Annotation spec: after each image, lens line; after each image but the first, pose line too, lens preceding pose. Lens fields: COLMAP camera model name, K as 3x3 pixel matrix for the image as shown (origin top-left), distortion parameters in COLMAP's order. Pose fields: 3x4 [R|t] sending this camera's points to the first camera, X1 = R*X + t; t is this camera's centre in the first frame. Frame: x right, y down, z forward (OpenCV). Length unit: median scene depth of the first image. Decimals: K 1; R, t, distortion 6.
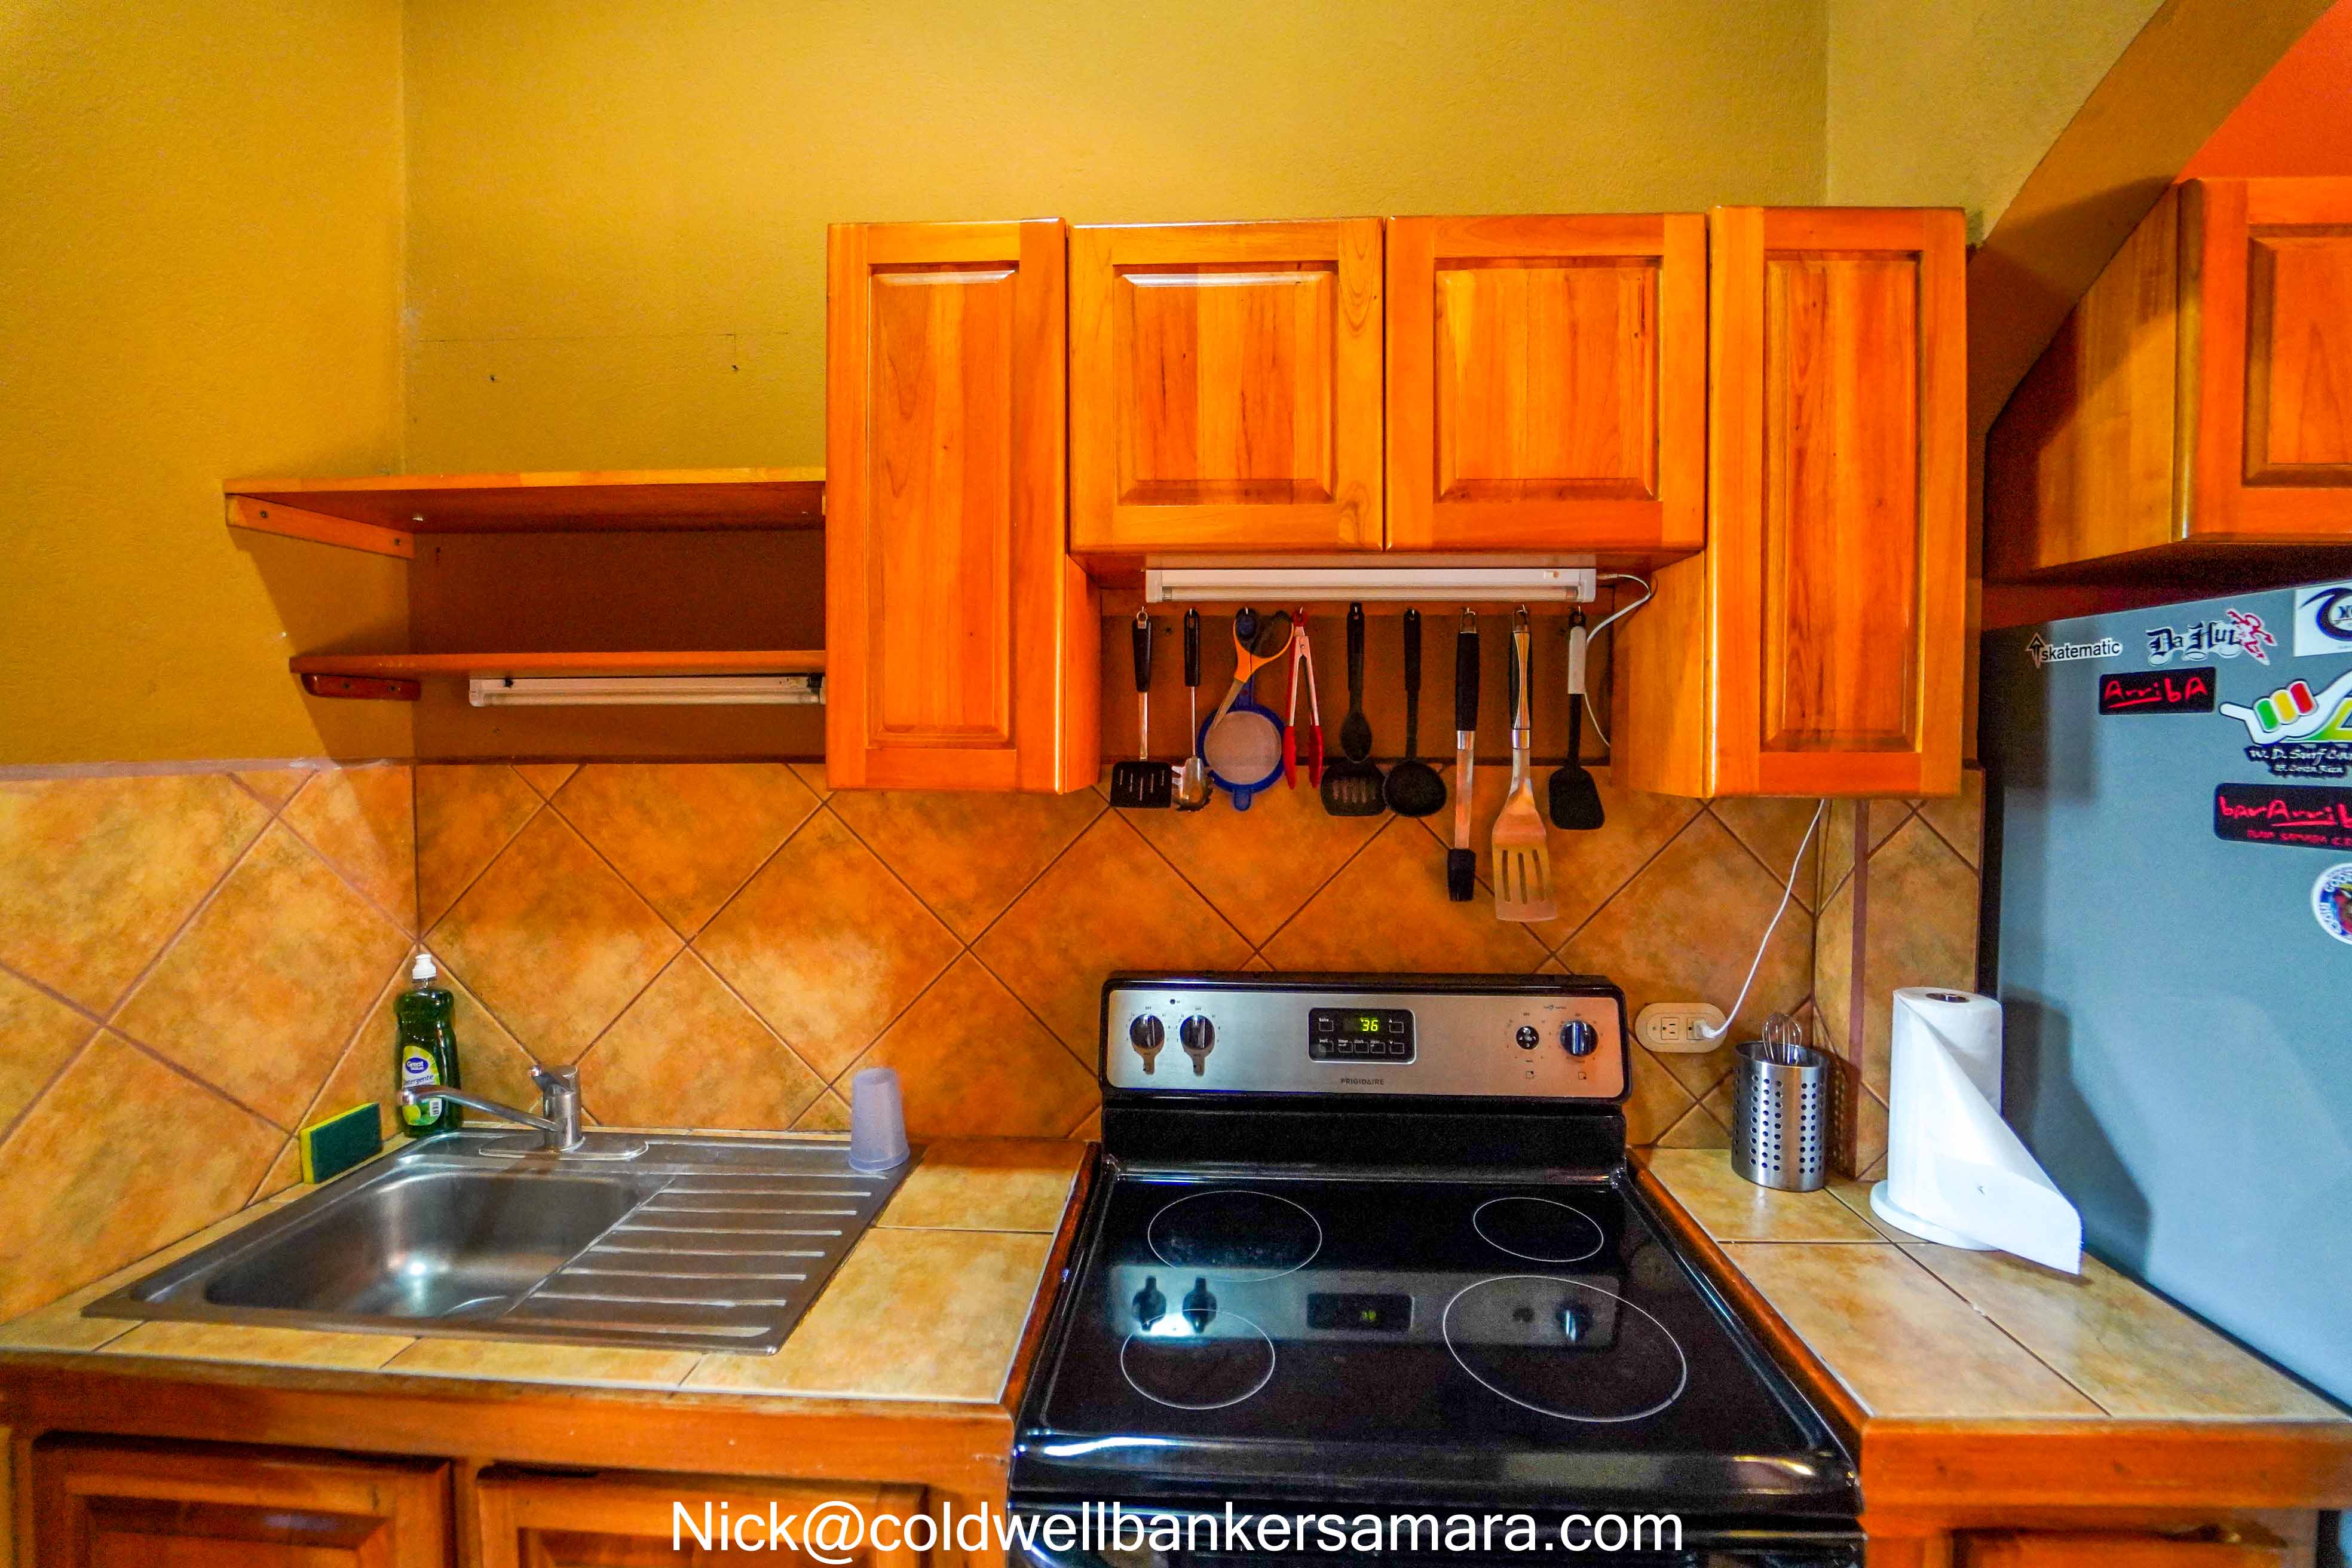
lens RADIAL K [[990.1, 0, 1193.2], [0, 990.1, 797.2], [0, 0, 1]] dist [-0.016898, -0.000511]
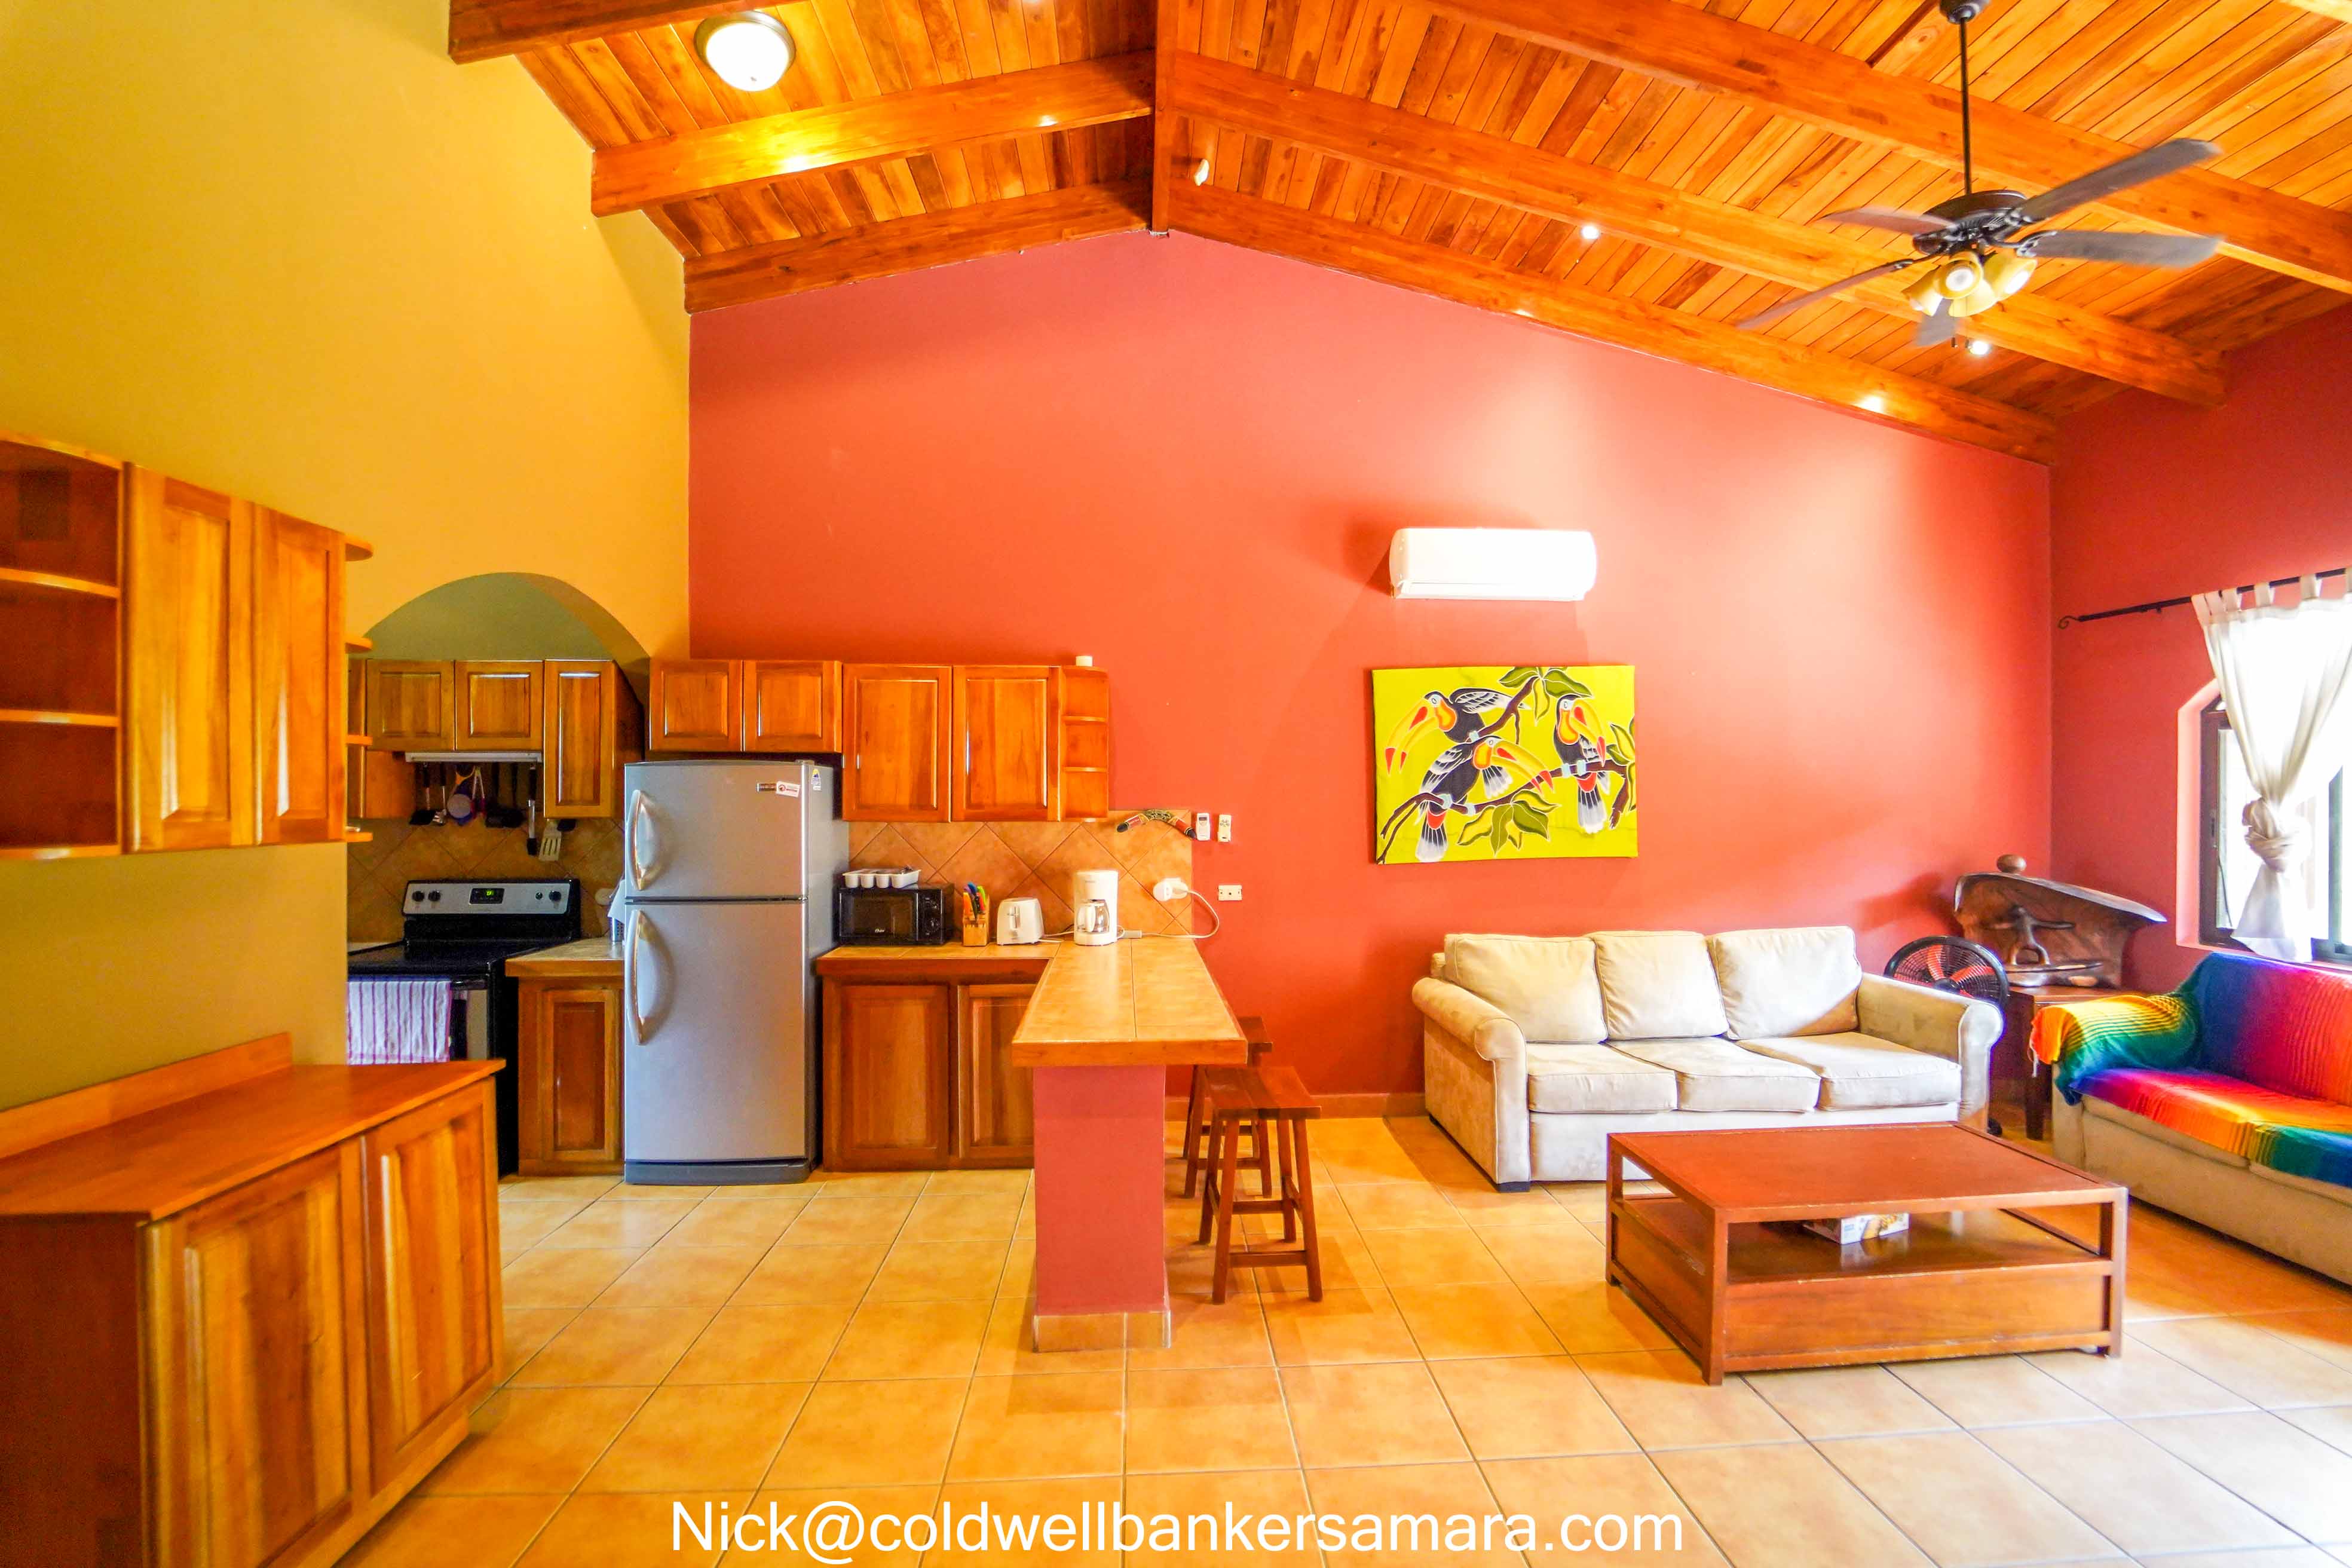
lens RADIAL K [[990.1, 0, 1193.2], [0, 990.1, 797.2], [0, 0, 1]] dist [-0.016898, -0.000511]
pose [[0.995409, -0.002633, 0.095674, 2.009692], [0.007850, 0.998499, -0.054202, 0.106750], [-0.095387, 0.054704, 0.993936, -2.228167]]
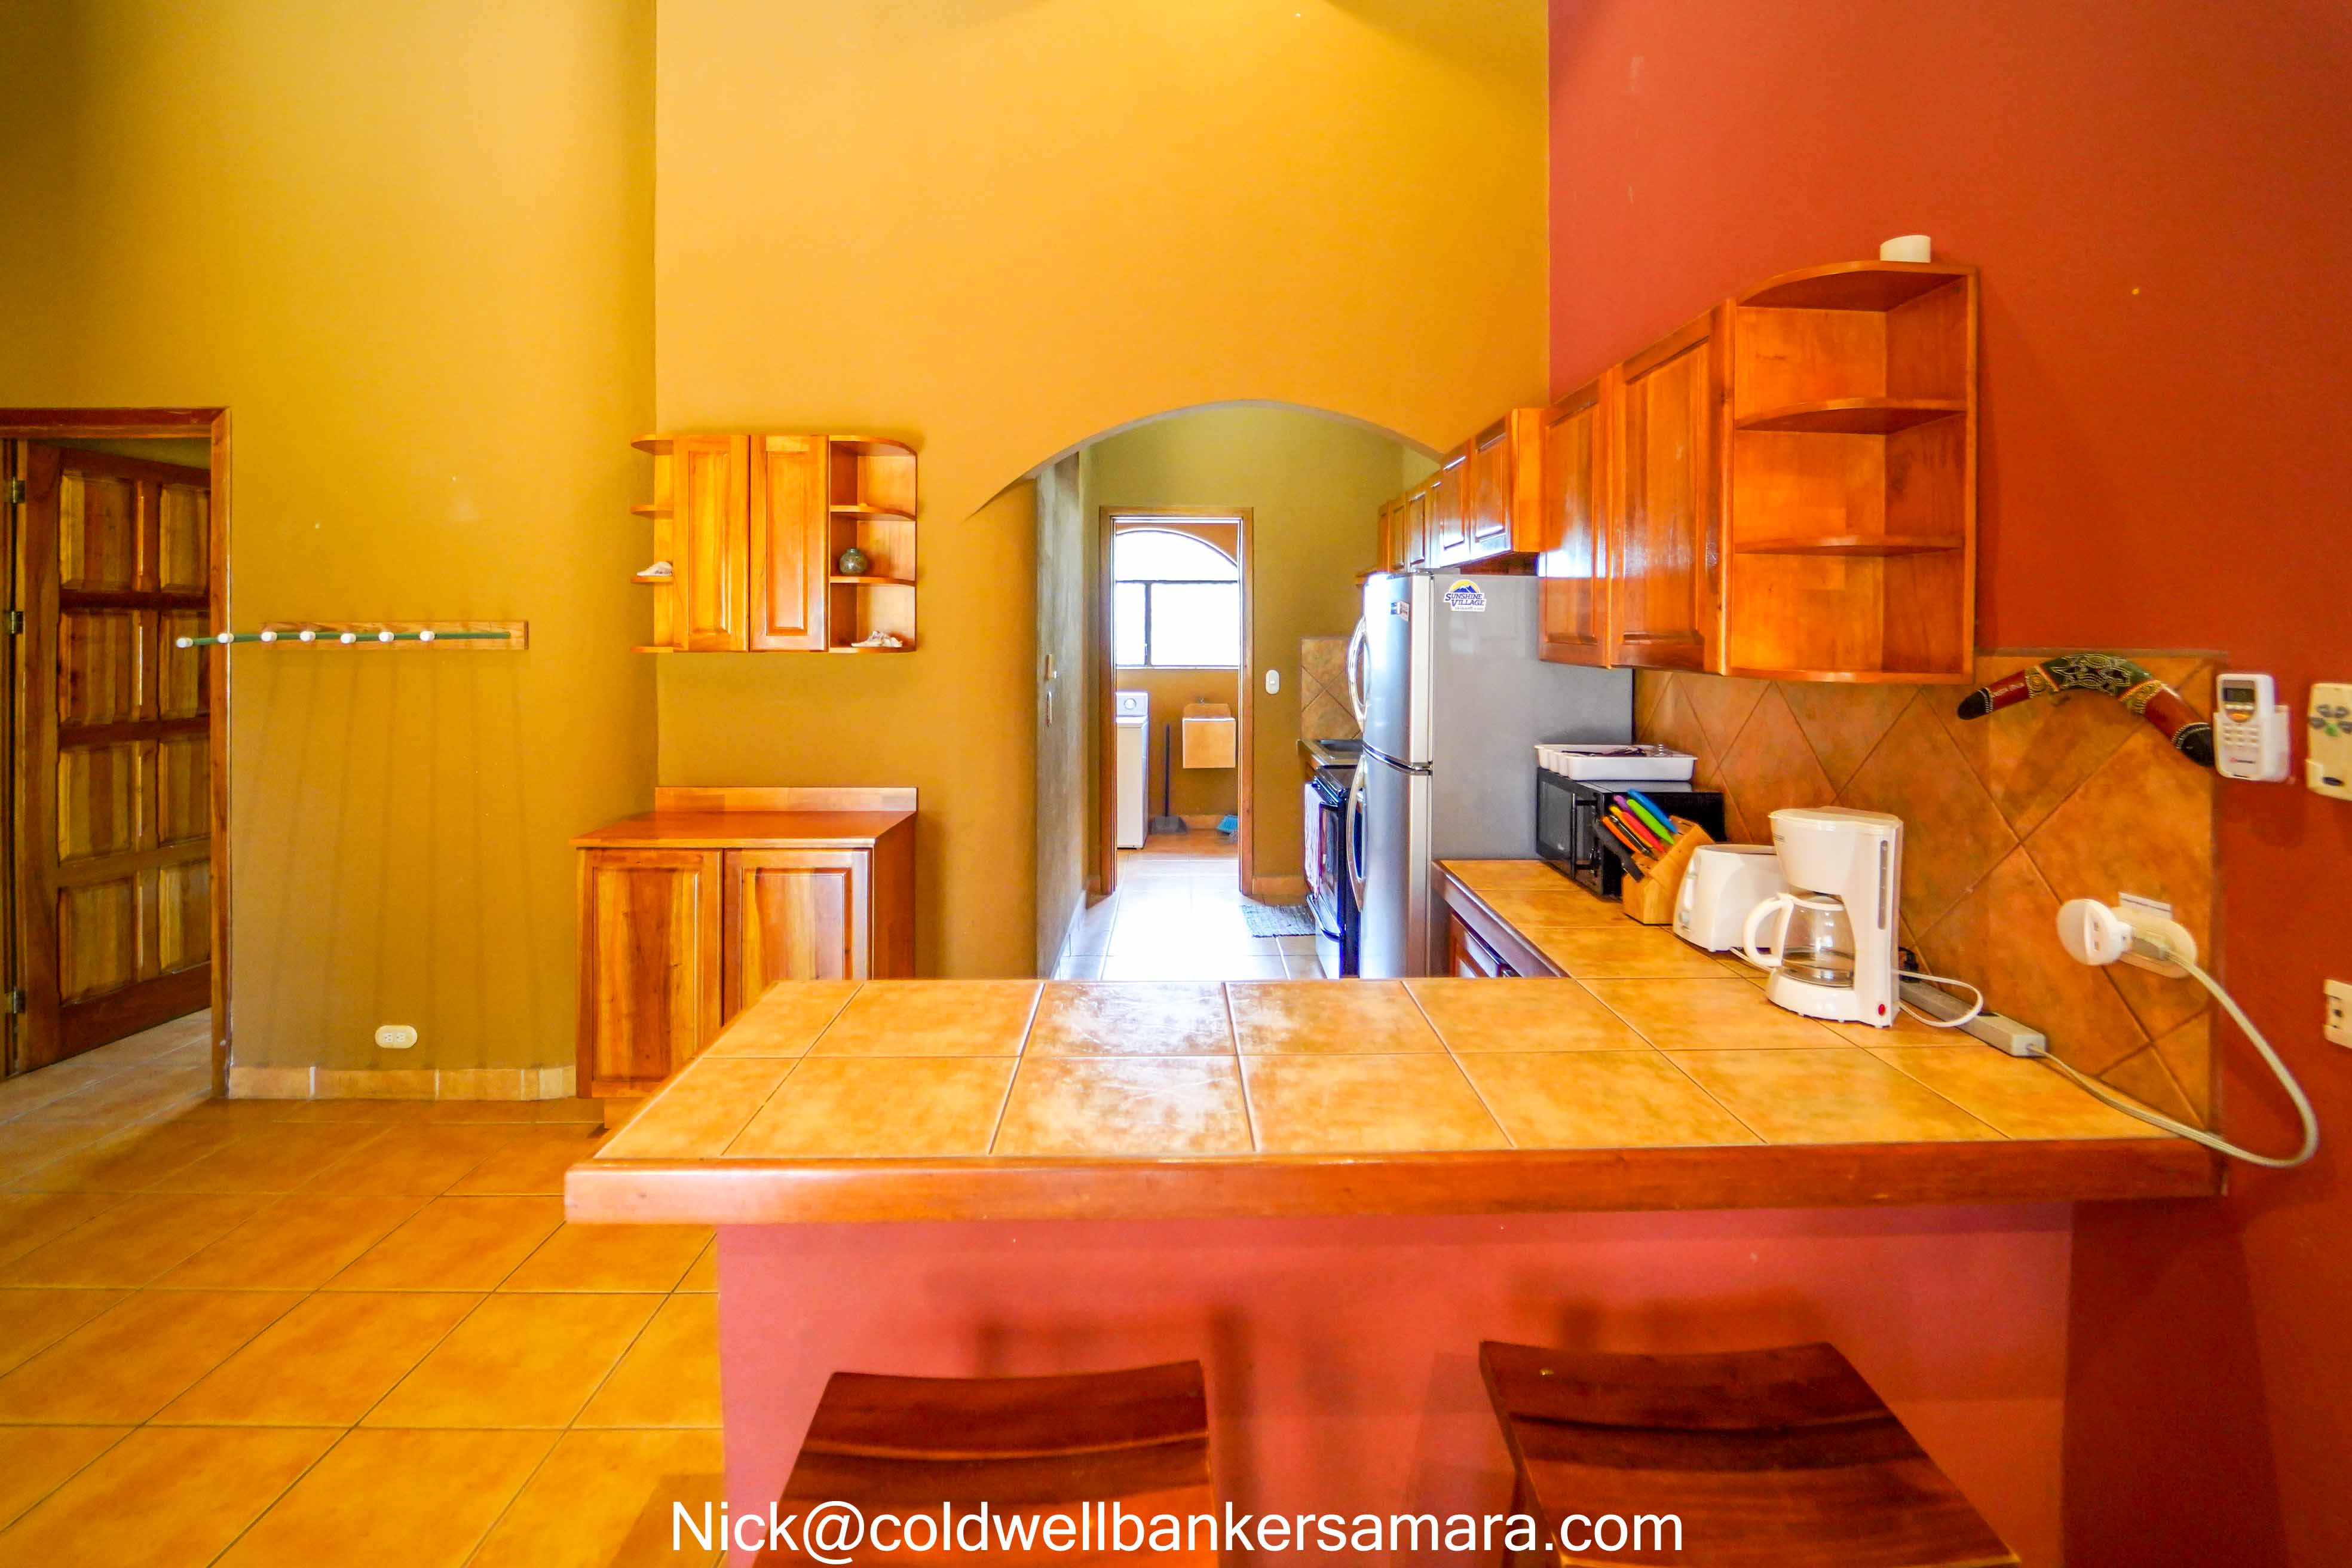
lens RADIAL K [[1021.0, 0, 1191.6], [0, 1021.0, 639.1], [0, 0, 1]] dist [-0.016270, -0.000073]
pose [[0.063663, 0.003566, -0.997965, 3.090950], [-0.058218, 0.998304, -0.000146, 0.010189], [0.996272, 0.058109, 0.063763, -0.022011]]
